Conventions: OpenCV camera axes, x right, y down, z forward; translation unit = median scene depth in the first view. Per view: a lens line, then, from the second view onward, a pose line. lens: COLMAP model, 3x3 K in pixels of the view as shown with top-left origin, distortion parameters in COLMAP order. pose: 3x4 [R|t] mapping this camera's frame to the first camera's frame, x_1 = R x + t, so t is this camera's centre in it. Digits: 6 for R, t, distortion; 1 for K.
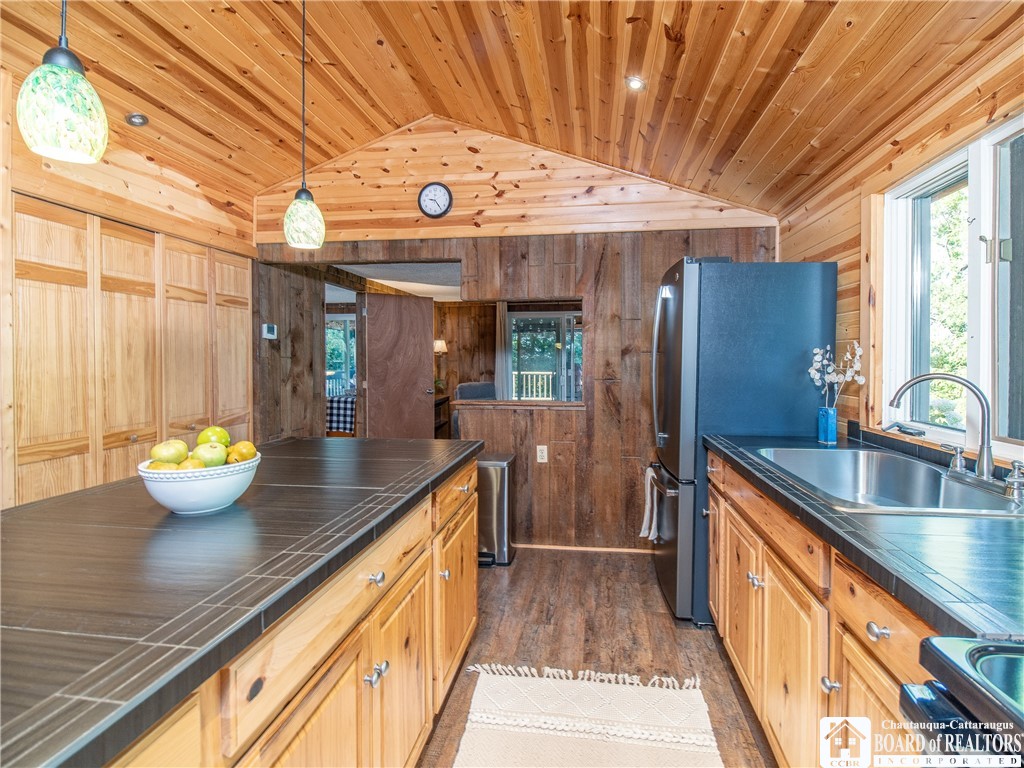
lens RADIAL K [[479.6, 0, 529.9], [0, 479.6, 365.1], [0, 0, 1]] dist [0.003378, -0.000414]
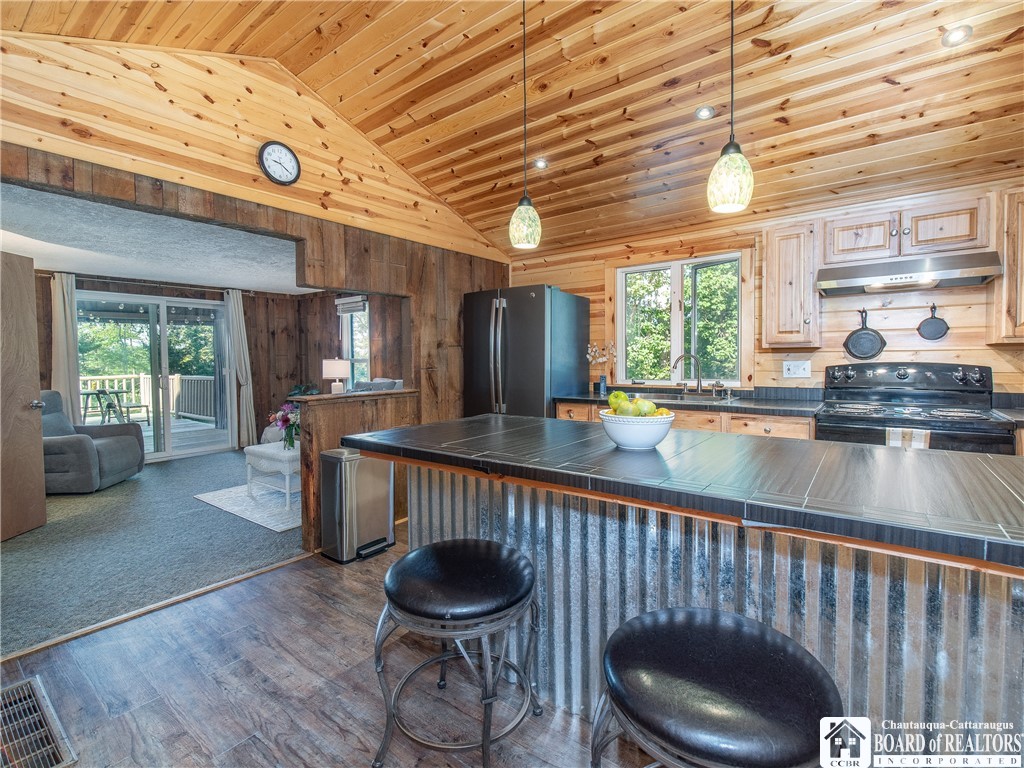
lens RADIAL K [[479.6, 0, 510.5], [0, 479.6, 377.1], [0, 0, 1]] dist [0.003378, -0.000414]
pose [[0.497232, -0.040345, 0.866679, -0.756783], [0.024384, 0.999173, 0.032523, 0.017628], [-0.867275, 0.004962, 0.497805, 0.224916]]
